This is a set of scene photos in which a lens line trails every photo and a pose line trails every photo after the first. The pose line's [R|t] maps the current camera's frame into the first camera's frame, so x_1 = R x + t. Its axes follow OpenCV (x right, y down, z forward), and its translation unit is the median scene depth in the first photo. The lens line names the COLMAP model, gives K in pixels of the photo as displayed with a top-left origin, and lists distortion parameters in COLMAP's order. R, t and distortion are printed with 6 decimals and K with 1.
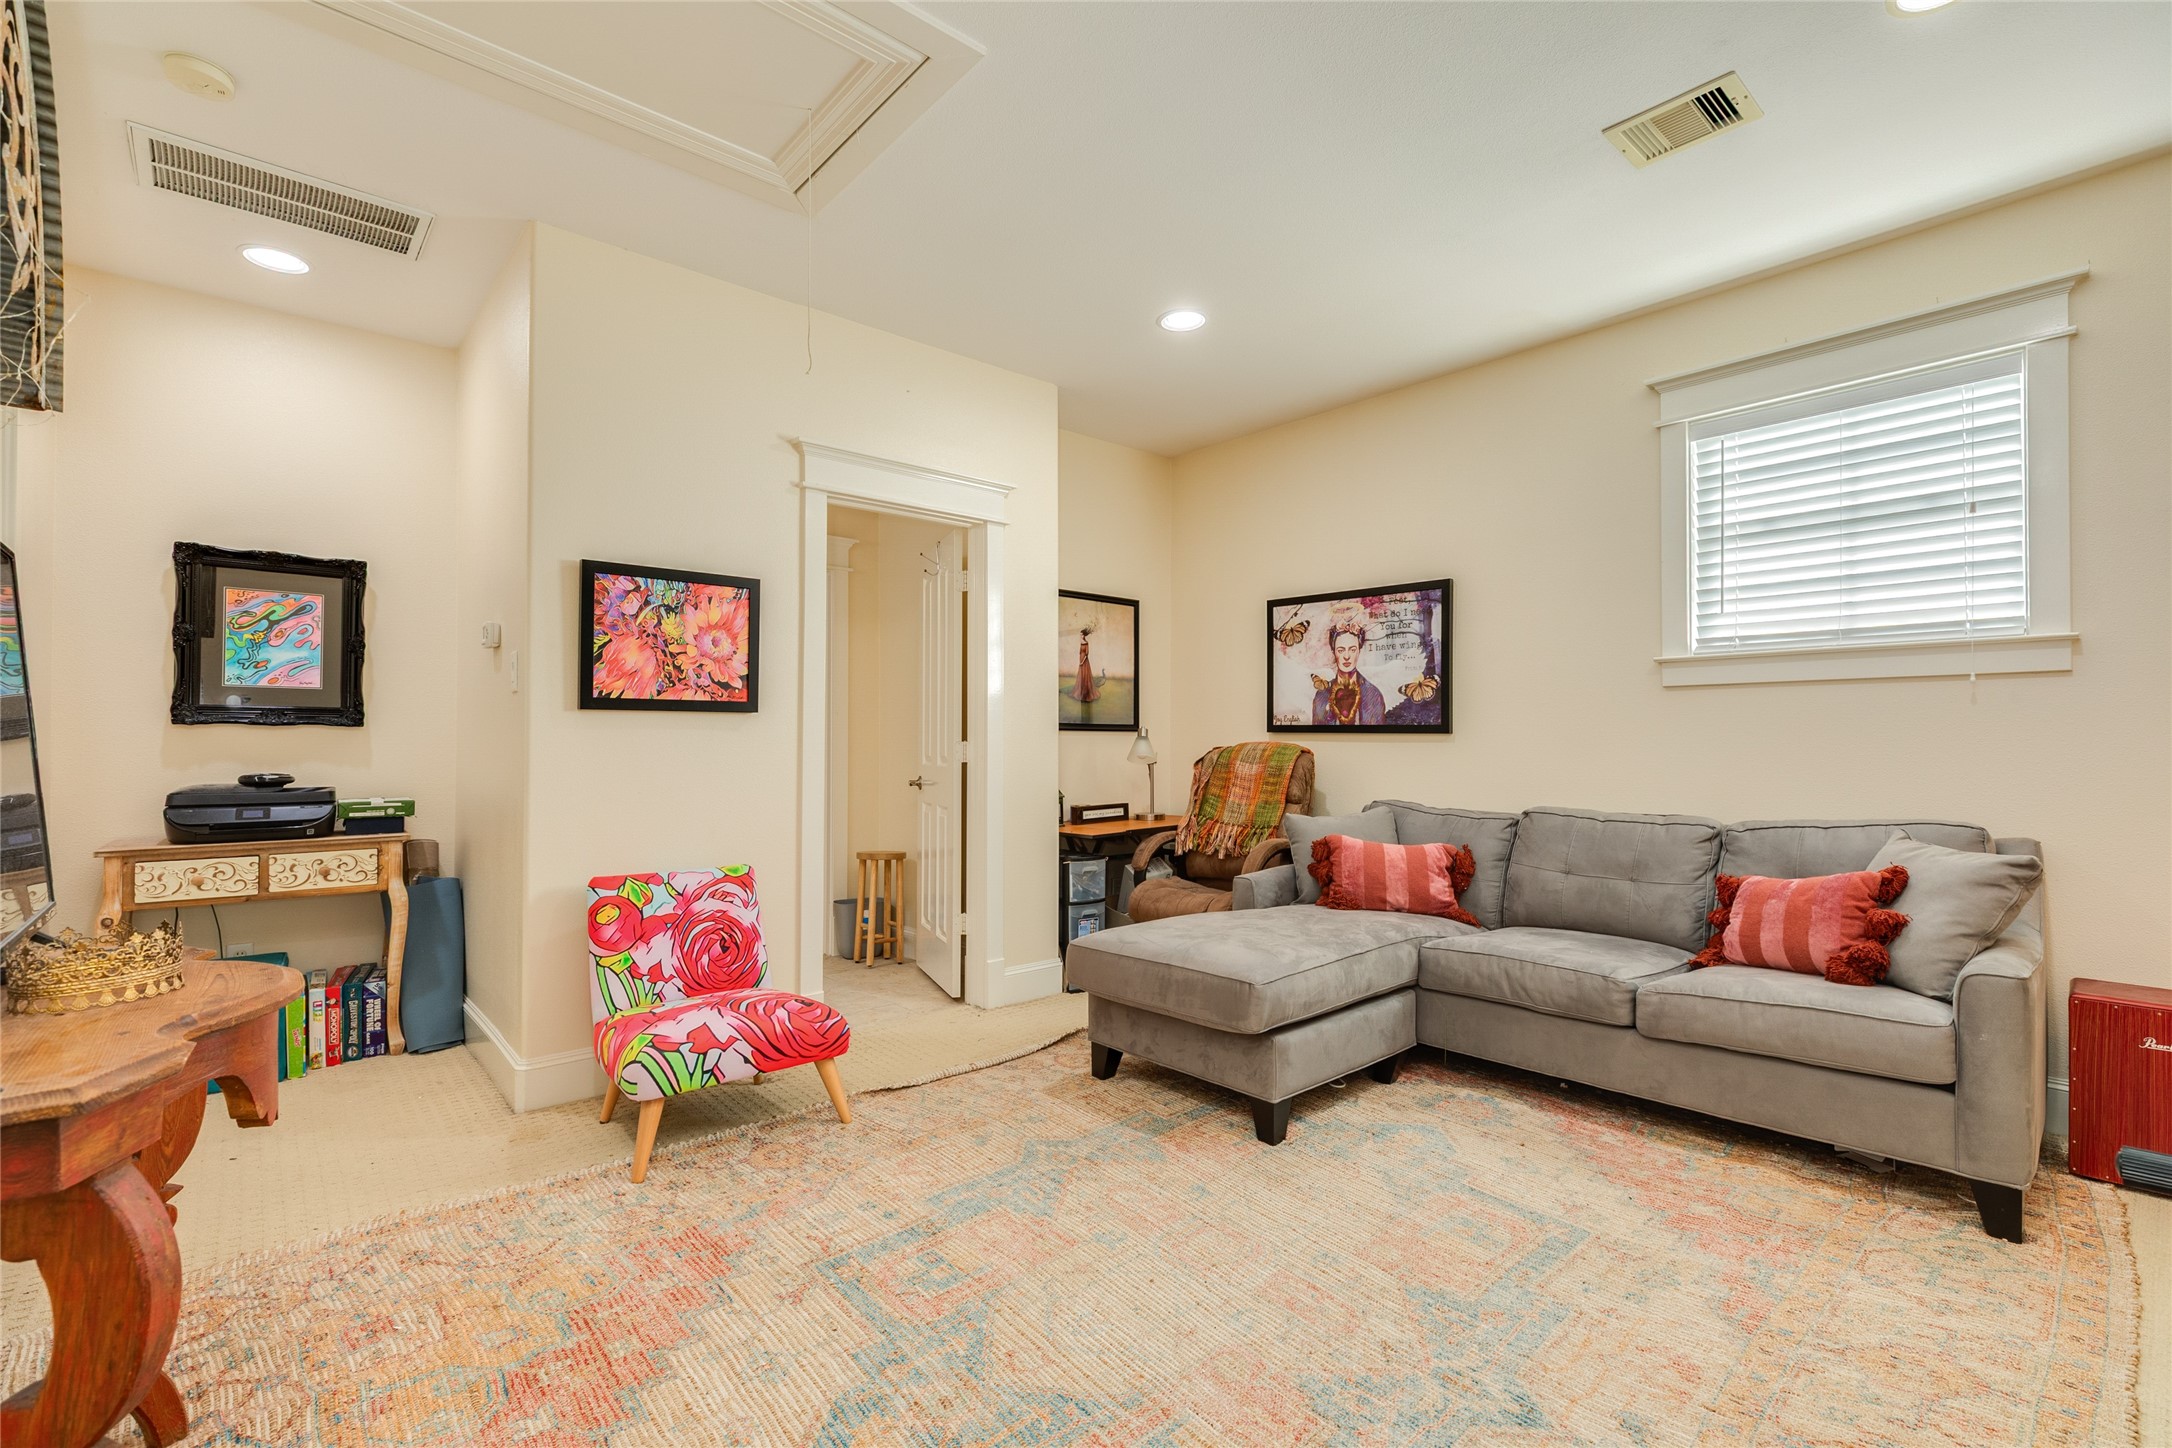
lens RADIAL K [[977.9, 0, 1073.6], [0, 977.9, 729.5], [0, 0, 1]] dist [0.002032, -0.000136]
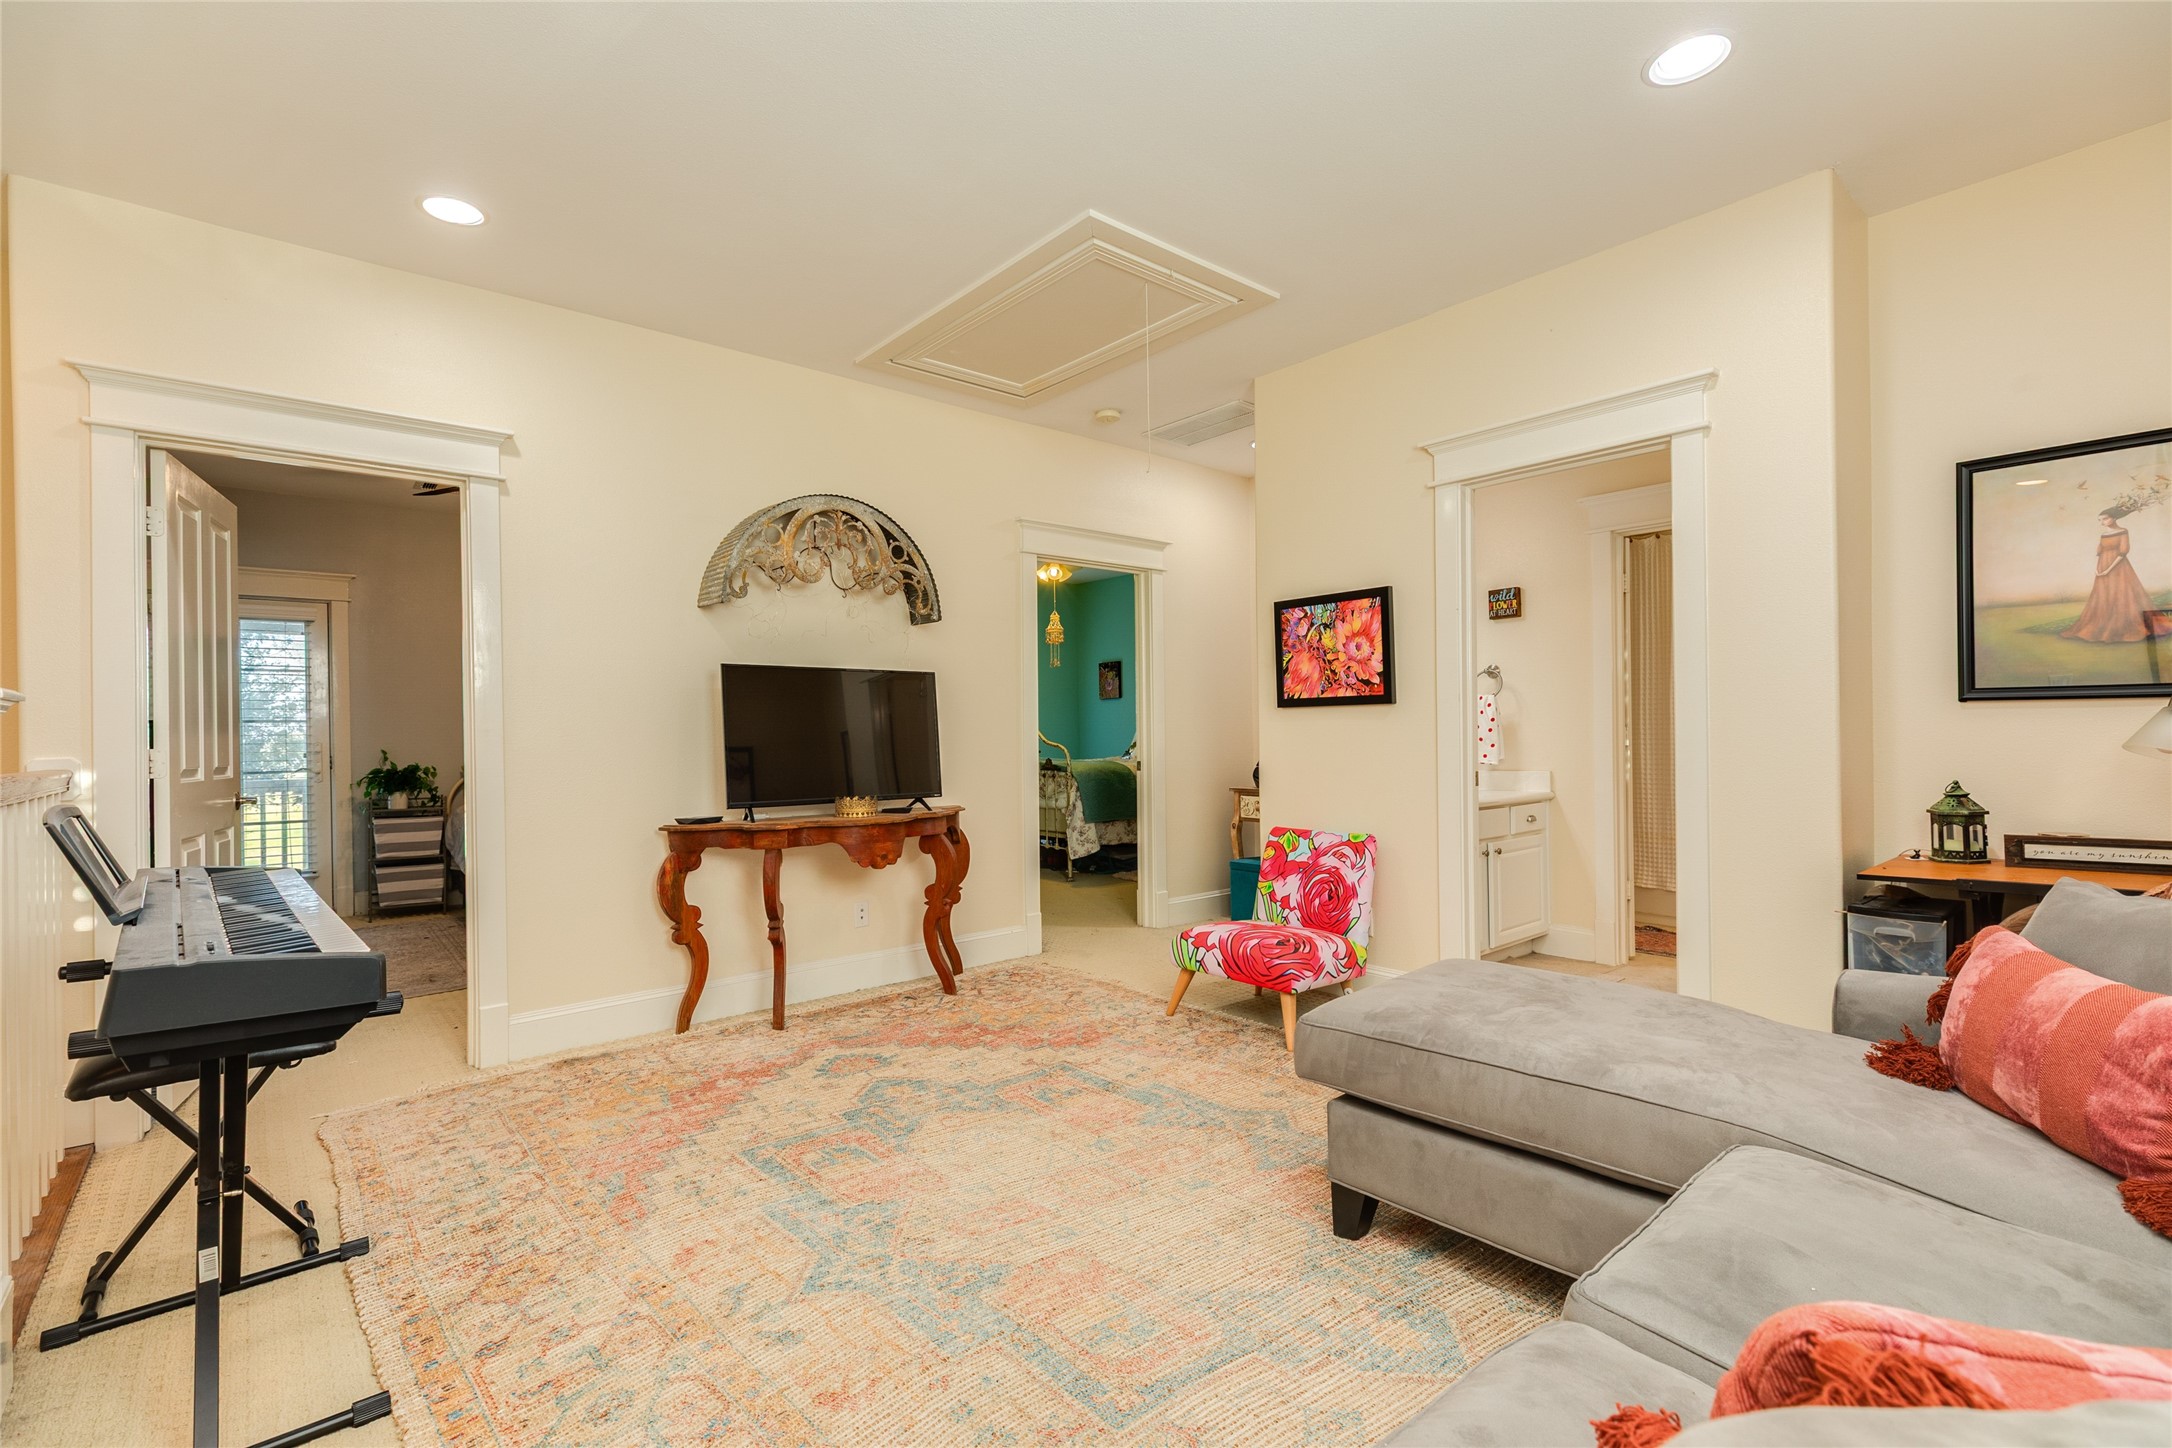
lens RADIAL K [[977.9, 0, 1086.7], [0, 977.9, 730.7], [0, 0, 1]] dist [0.002032, -0.000136]
pose [[-0.013099, -0.000026, -0.999914, 0.889832], [0.028890, 0.999583, -0.000404, 0.004806], [0.999497, -0.028893, -0.013093, 0.719470]]
